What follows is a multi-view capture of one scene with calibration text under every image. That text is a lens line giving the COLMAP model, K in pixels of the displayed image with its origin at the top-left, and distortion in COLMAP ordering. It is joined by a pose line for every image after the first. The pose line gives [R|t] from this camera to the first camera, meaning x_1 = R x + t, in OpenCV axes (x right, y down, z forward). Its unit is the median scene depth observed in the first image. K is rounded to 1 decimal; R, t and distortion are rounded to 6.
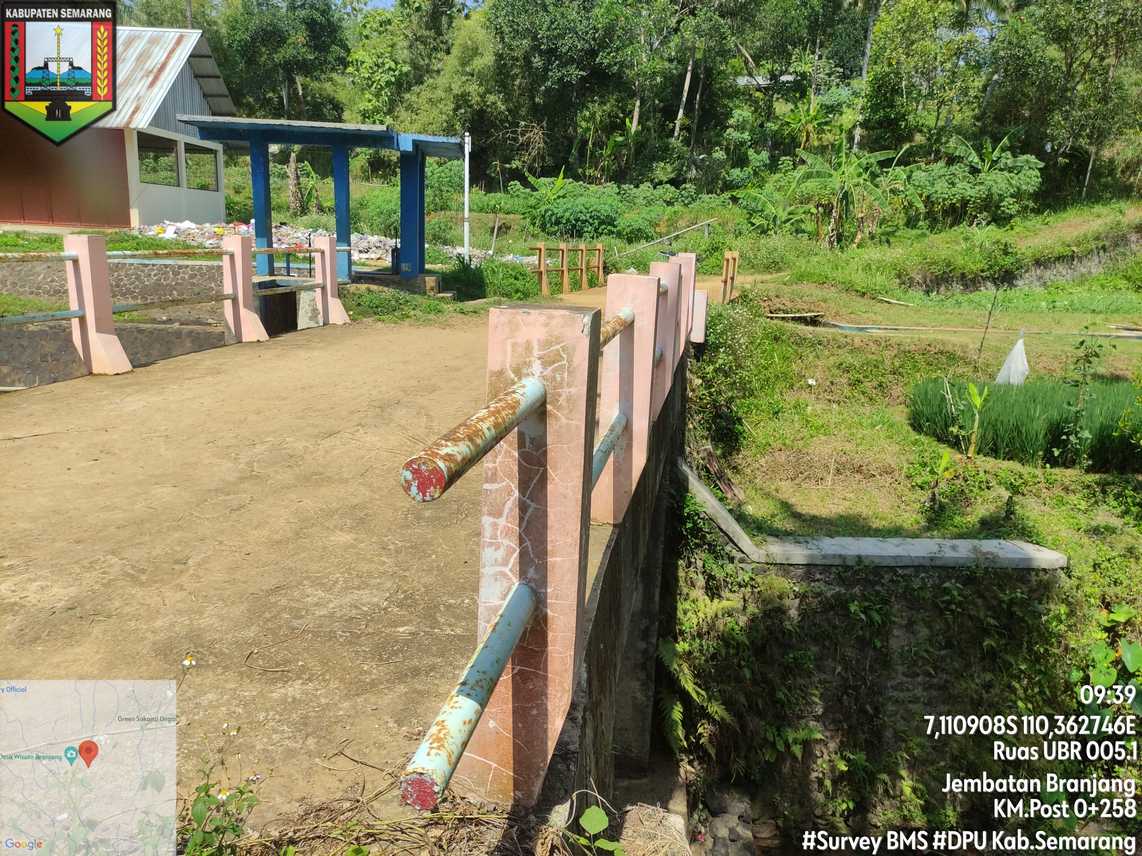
lens RADIAL K [[844.2, 0, 568.5], [0, 844.2, 425.1], [0, 0, 1]] dist [0.052859, -0.056909]
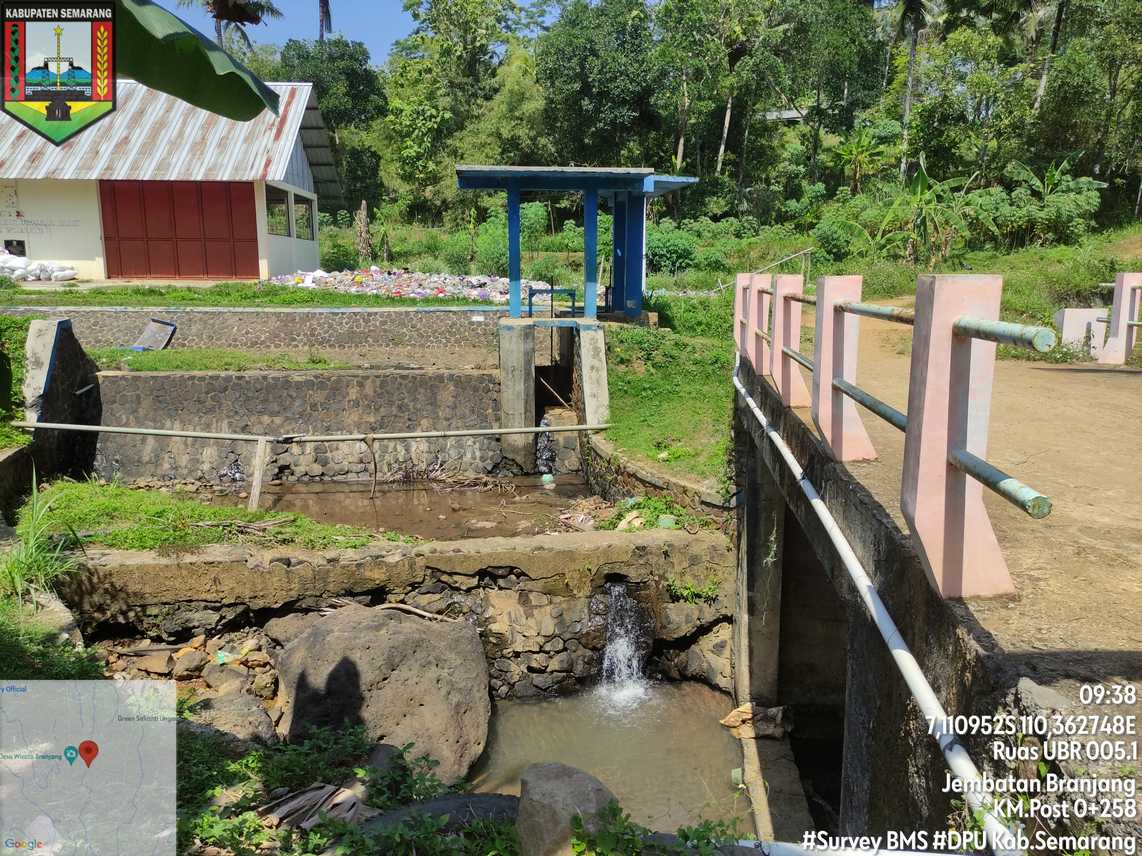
lens RADIAL K [[839.9, 0, 568.7], [0, 839.9, 425.8], [0, 0, 1]] dist [0.059591, -0.065261]
pose [[0.998188, -0.044907, 0.040041, -0.122610], [0.046465, 0.998163, -0.038882, -0.001361], [-0.038221, 0.040672, 0.998441, -0.002599]]
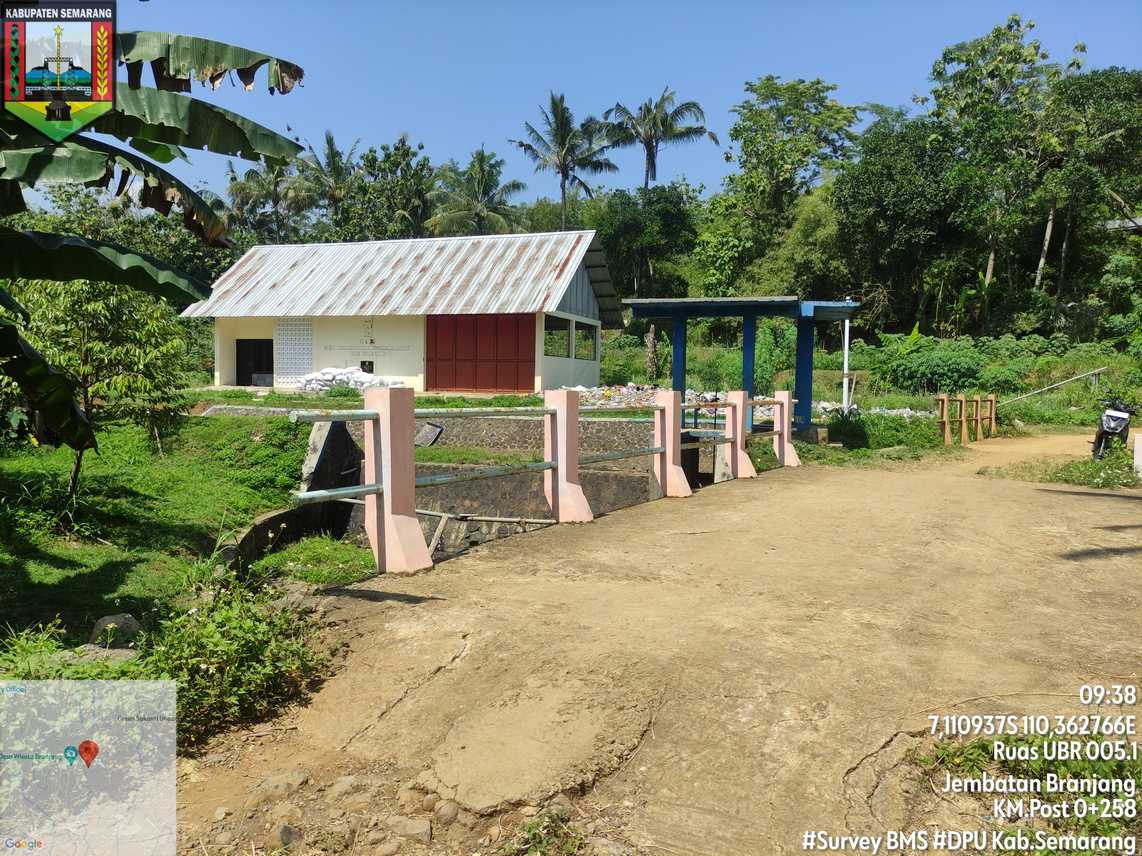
lens RADIAL K [[839.9, 0, 568.7], [0, 839.9, 425.8], [0, 0, 1]] dist [0.059591, -0.065261]
pose [[0.936204, -0.007951, -0.351367, -0.035108], [-0.056347, 0.983416, -0.172389, 0.008772], [0.346911, 0.181190, 0.920230, -0.033474]]
